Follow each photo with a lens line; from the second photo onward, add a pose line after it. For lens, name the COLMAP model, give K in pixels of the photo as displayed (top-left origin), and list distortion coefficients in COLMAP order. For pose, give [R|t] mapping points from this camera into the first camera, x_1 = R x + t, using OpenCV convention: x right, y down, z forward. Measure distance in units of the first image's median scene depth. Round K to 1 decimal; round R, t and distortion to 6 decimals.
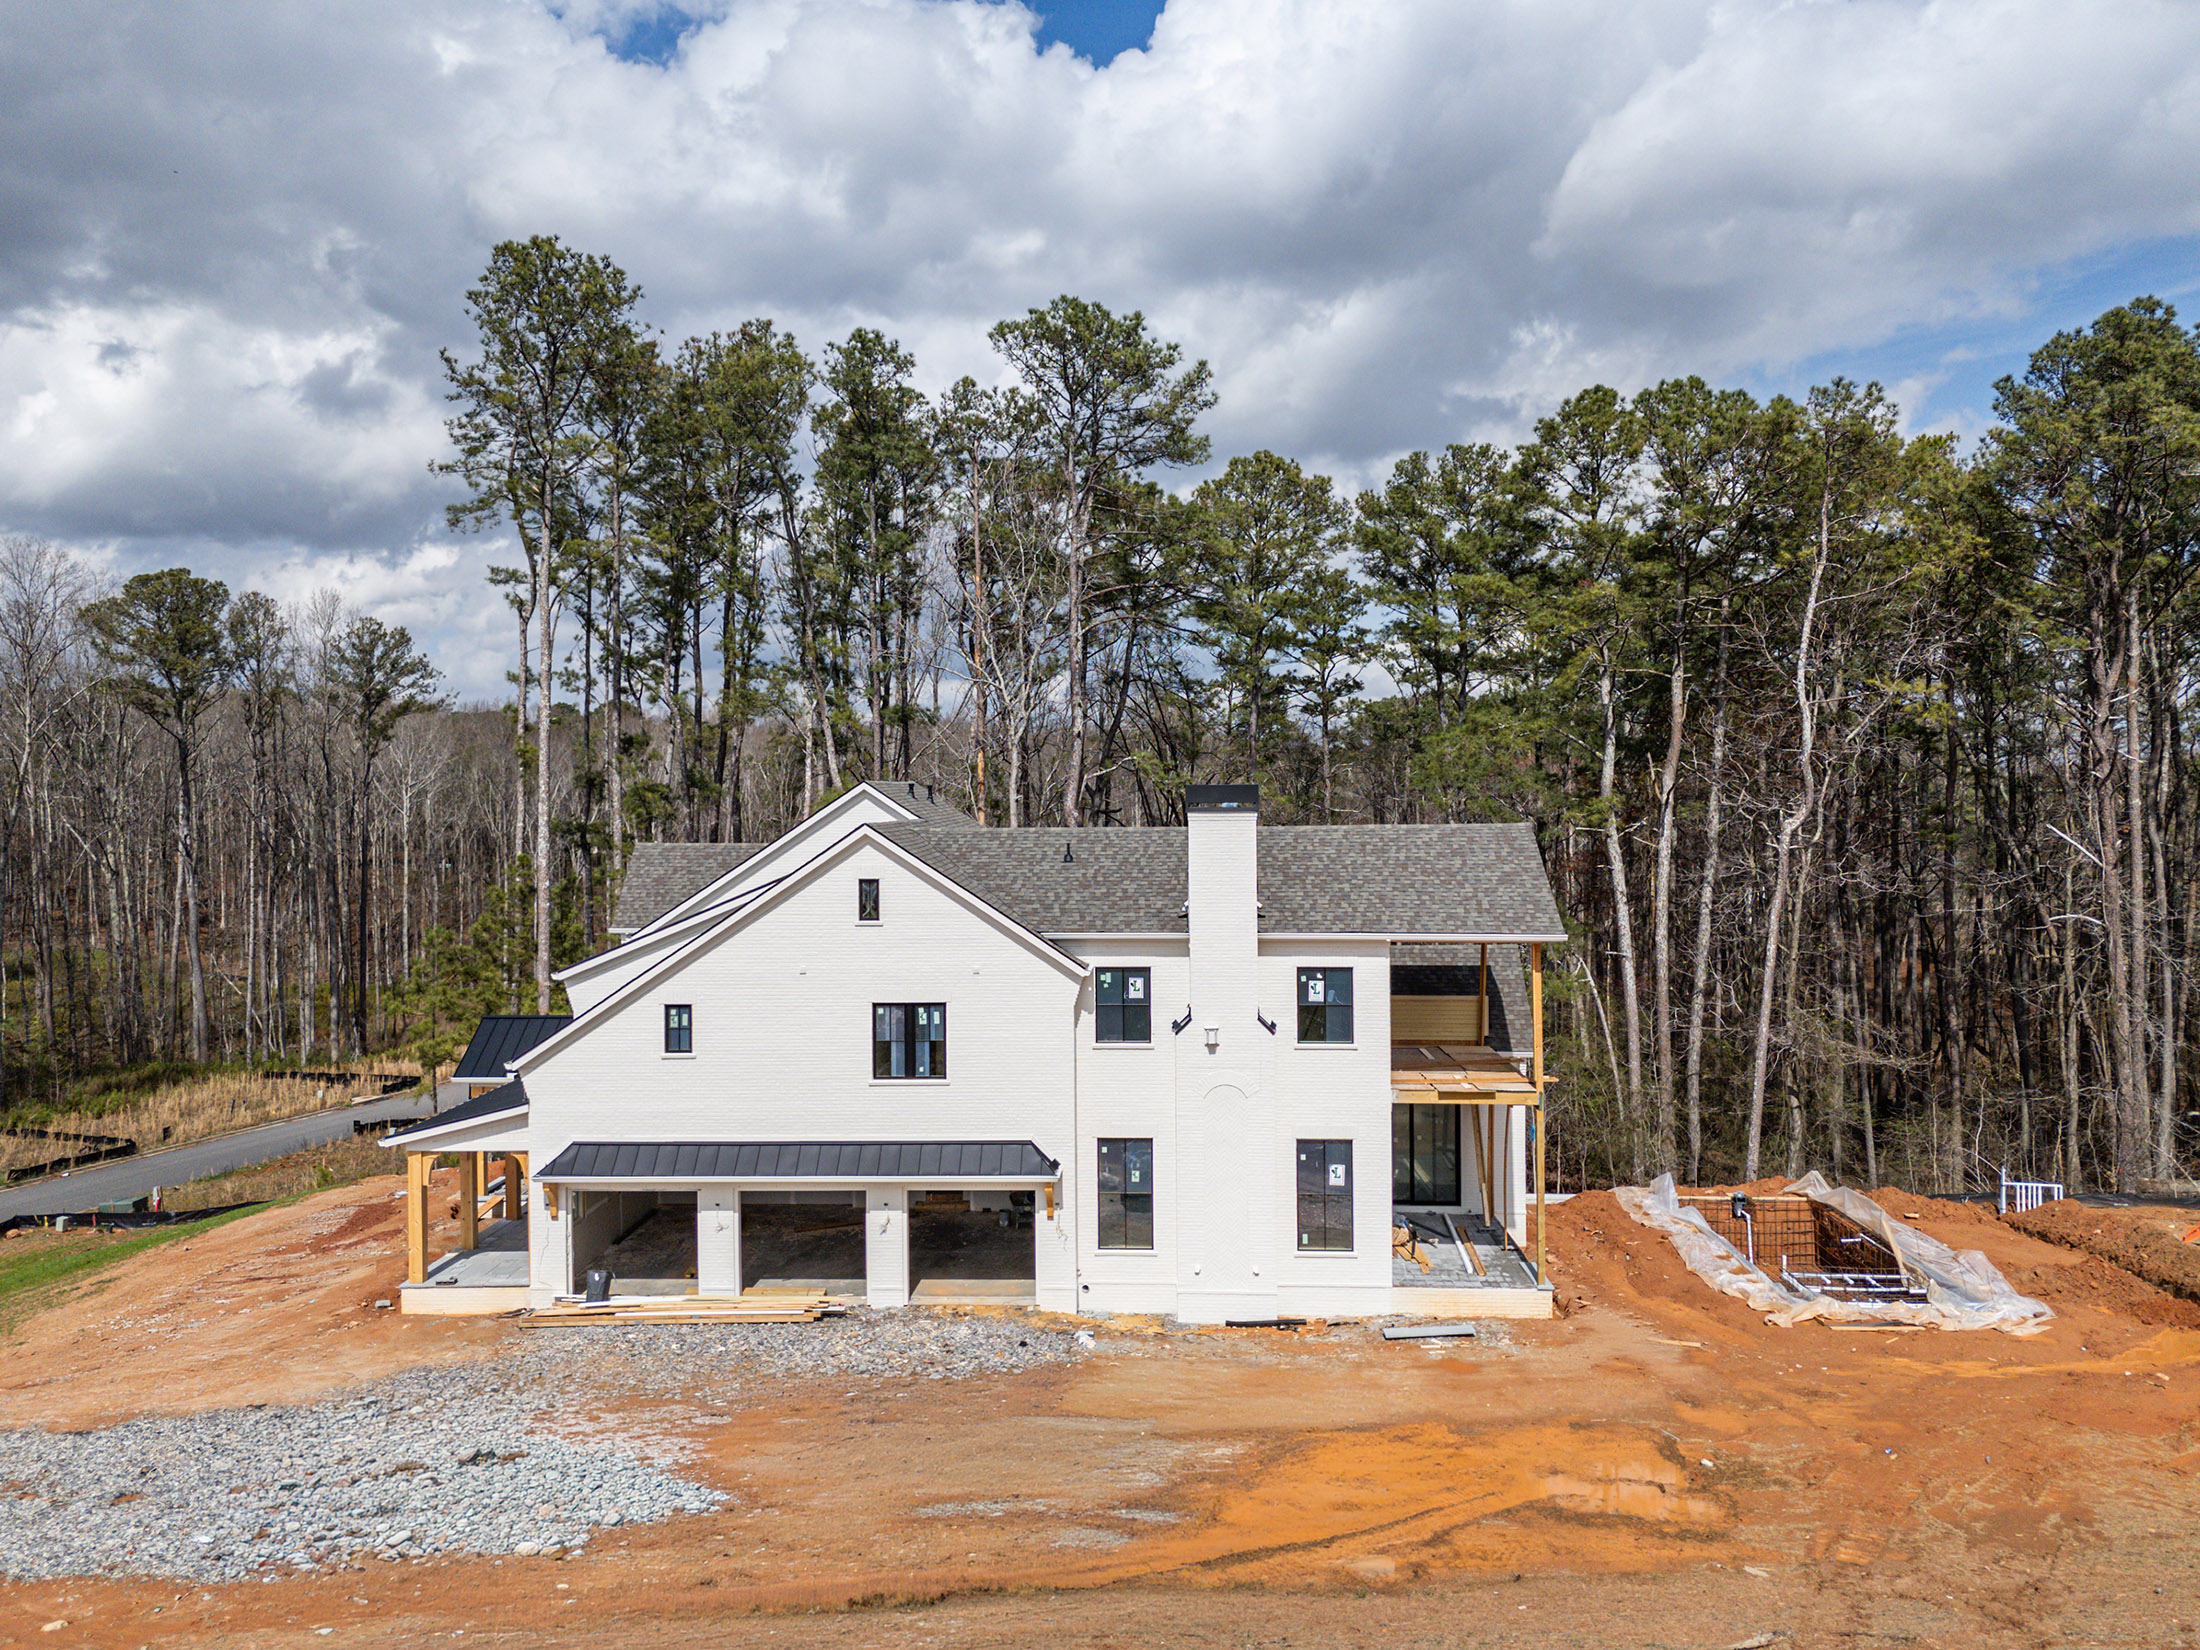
lens RADIAL K [[1556.9, 0, 1116.2], [0, 1556.9, 824.2], [0, 0, 1]] dist [0.095831, -0.077349]
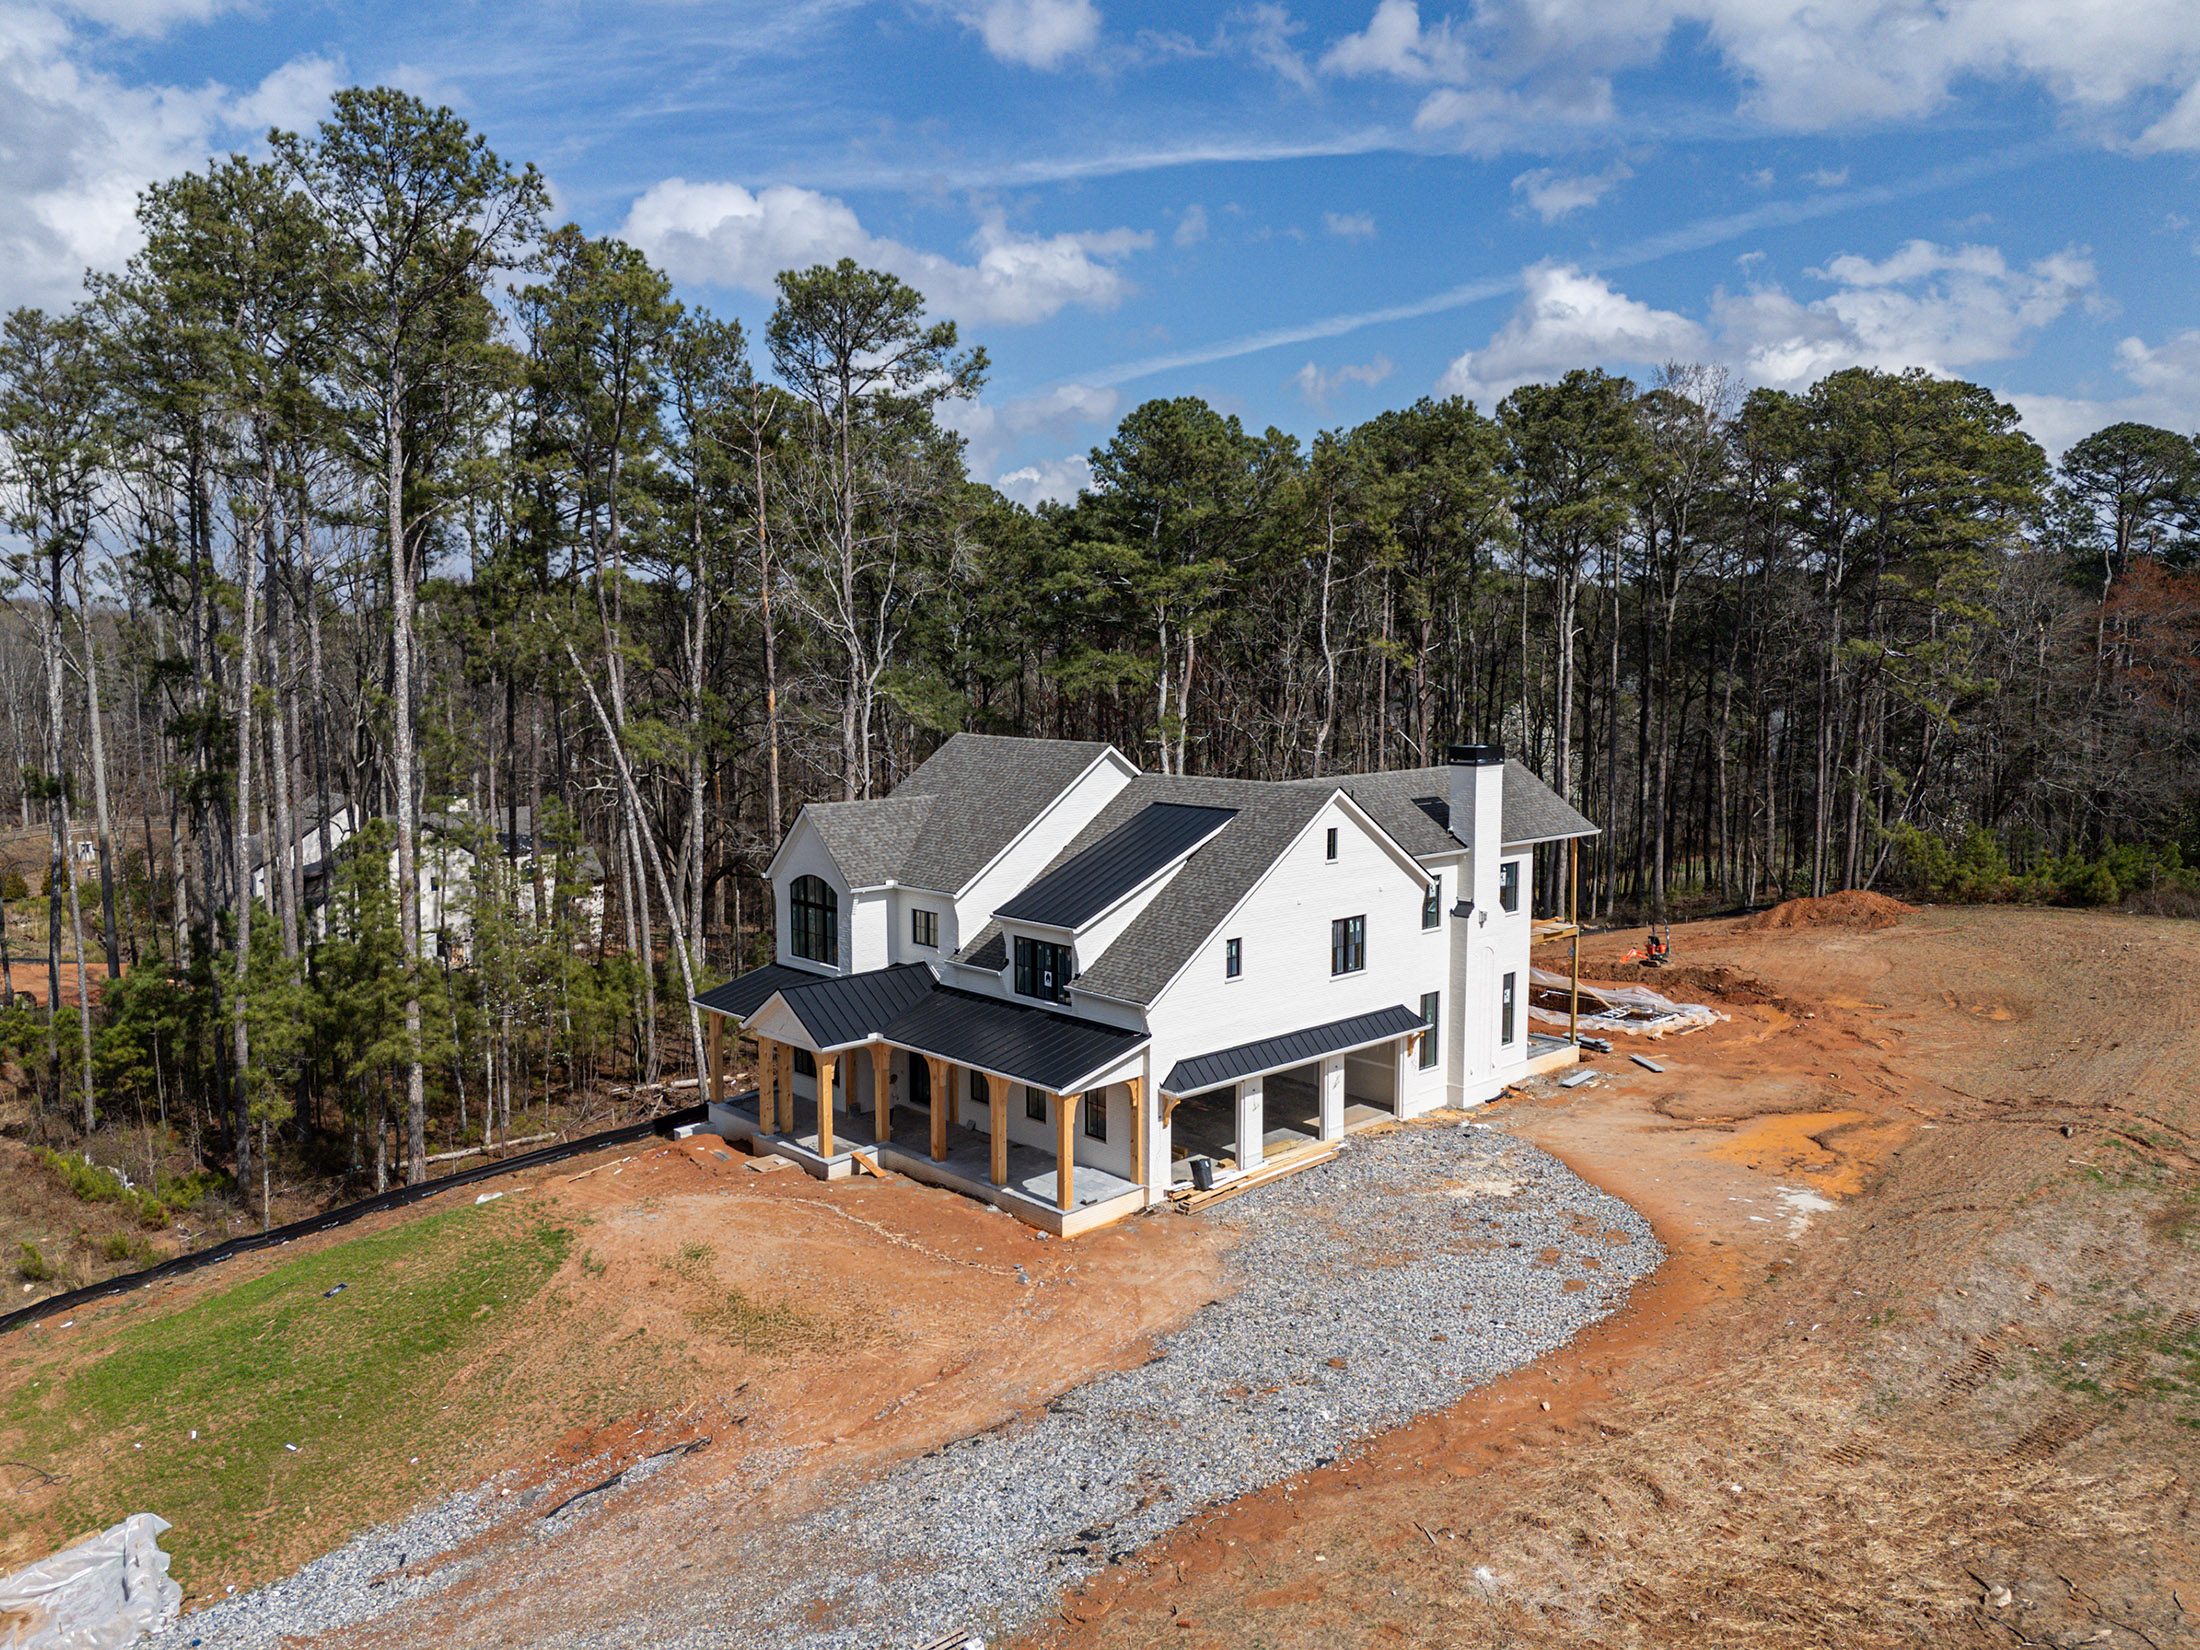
lens RADIAL K [[1556.9, 0, 1116.2], [0, 1556.9, 824.2], [0, 0, 1]] dist [0.095831, -0.077349]
pose [[0.691658, -0.070499, 0.718776, -1.228328], [-0.000260, 0.995200, 0.097862, -0.096700], [-0.722225, -0.067873, 0.688320, 0.226750]]
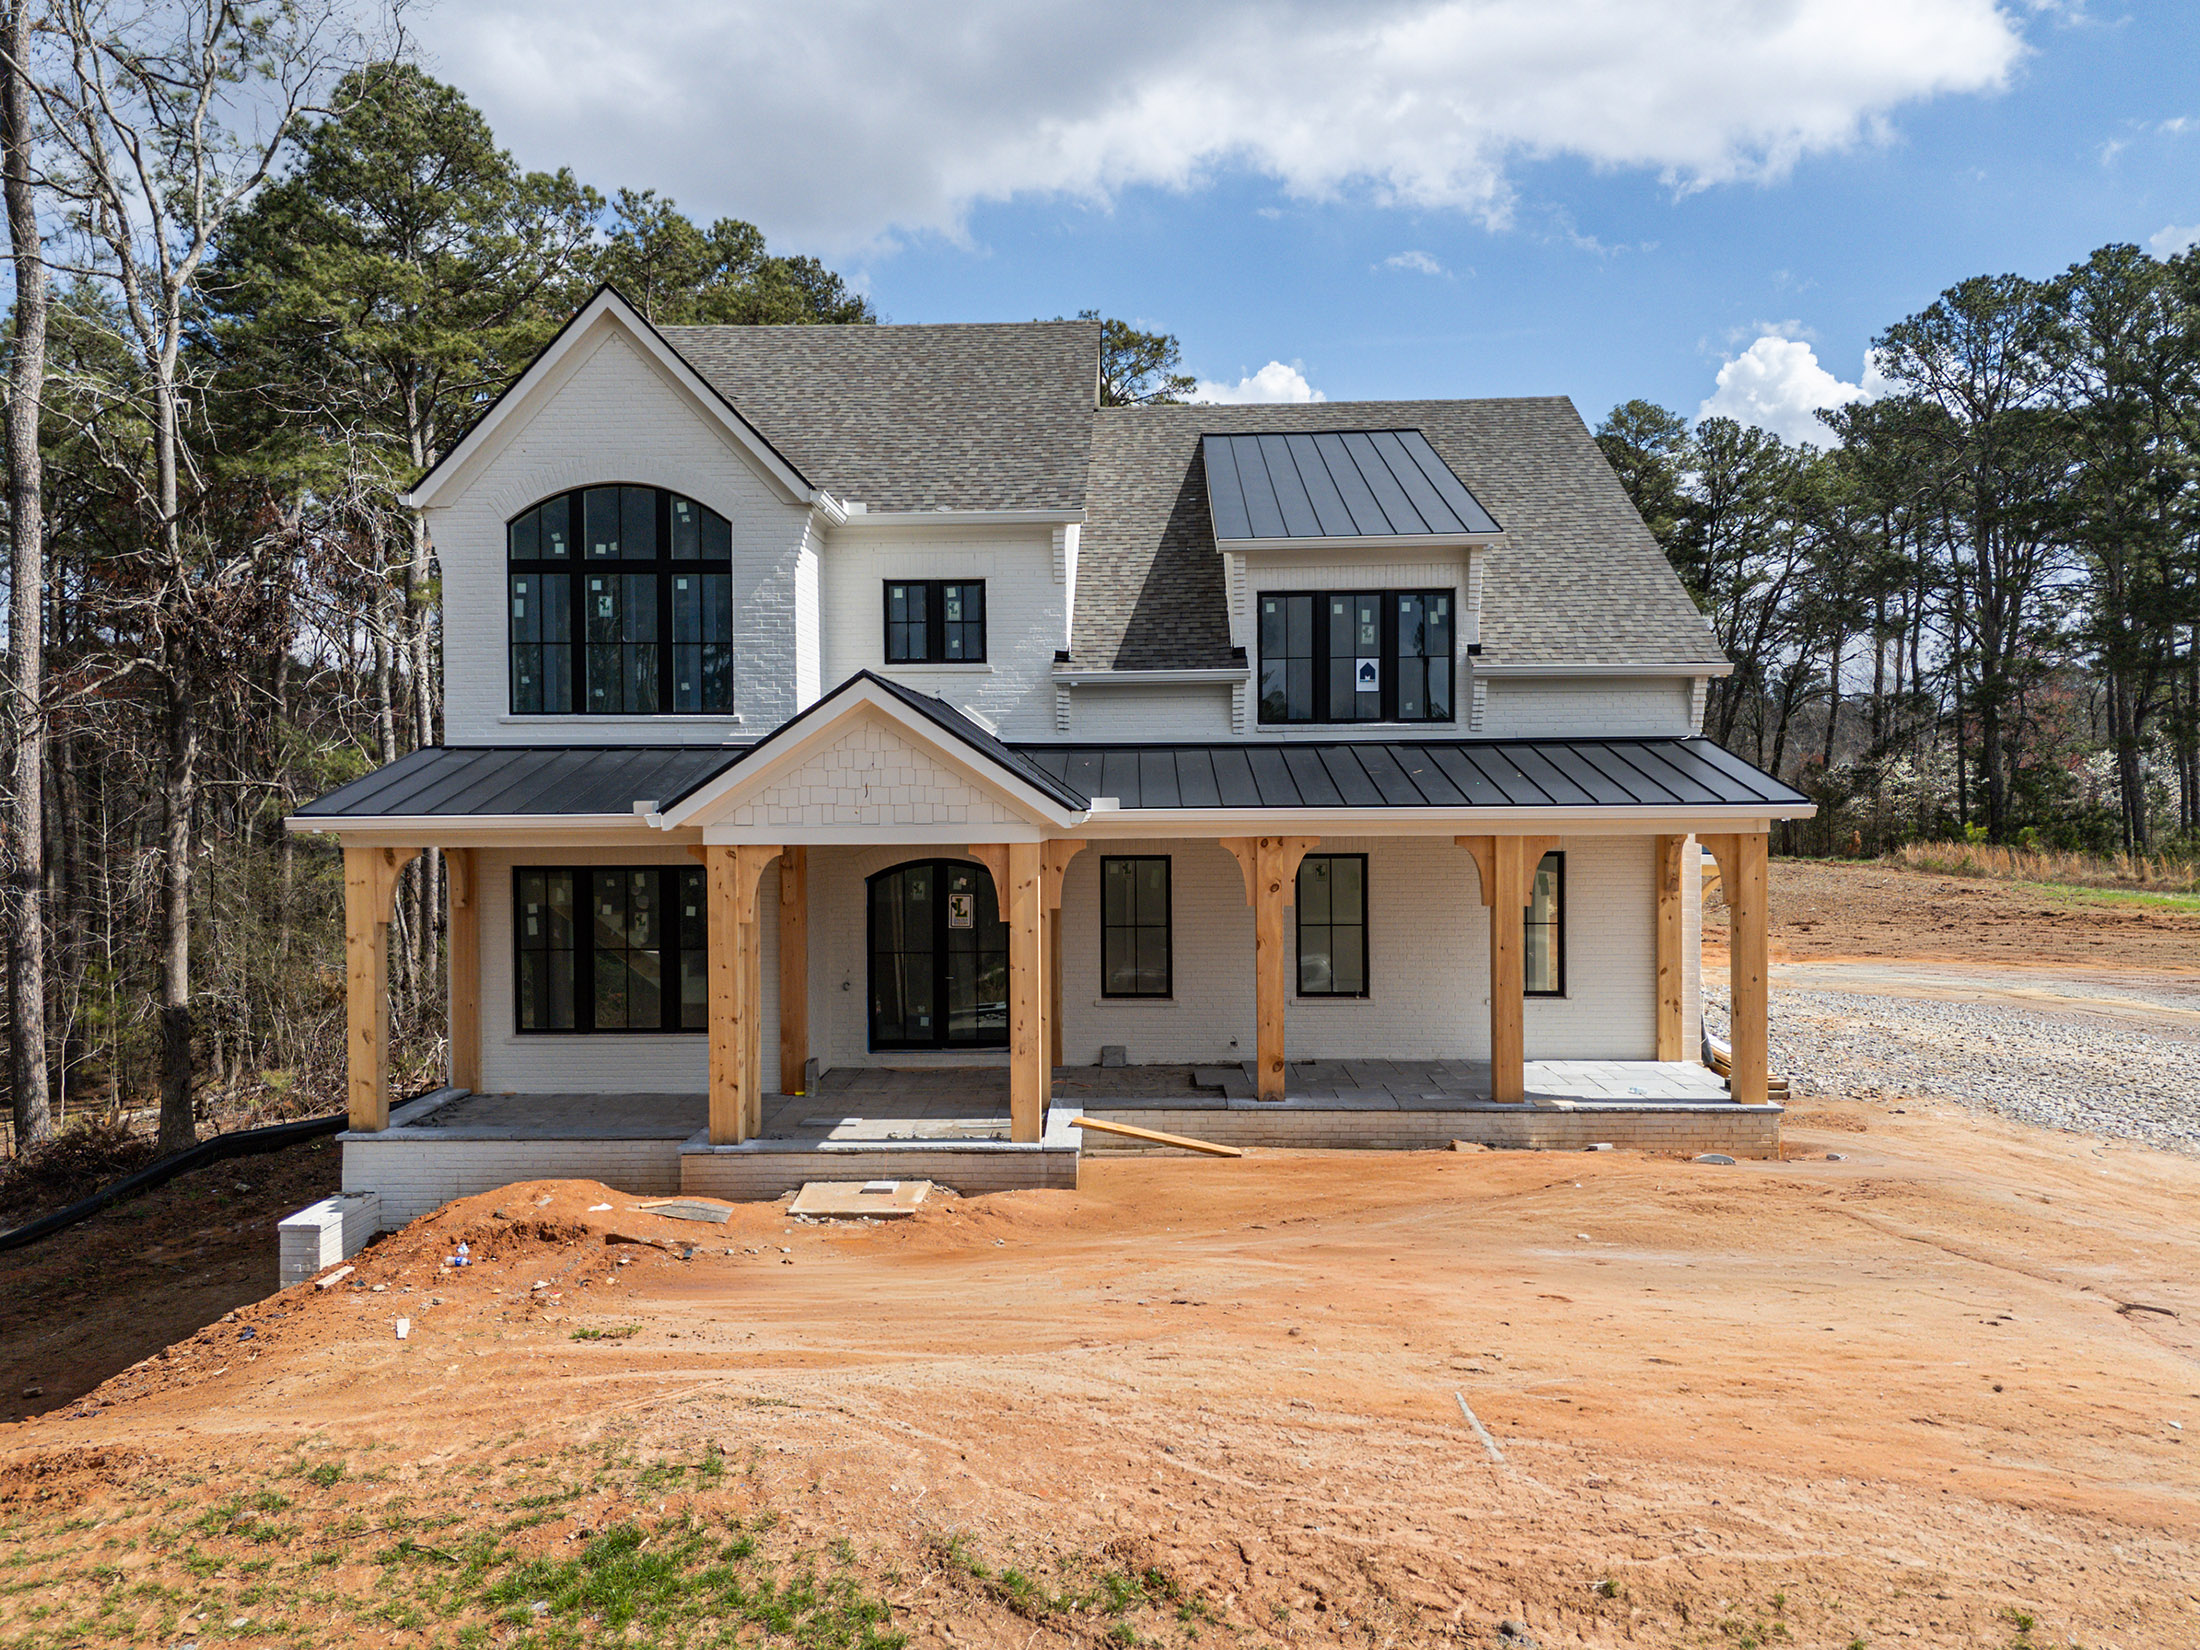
lens RADIAL K [[1556.9, 0, 1116.2], [0, 1556.9, 824.2], [0, 0, 1]] dist [0.095831, -0.077349]
pose [[0.011092, -0.009219, 0.999896, -0.946657], [0.014451, 0.999855, 0.009059, 0.200732], [-0.999834, 0.014349, 0.011224, 1.214483]]
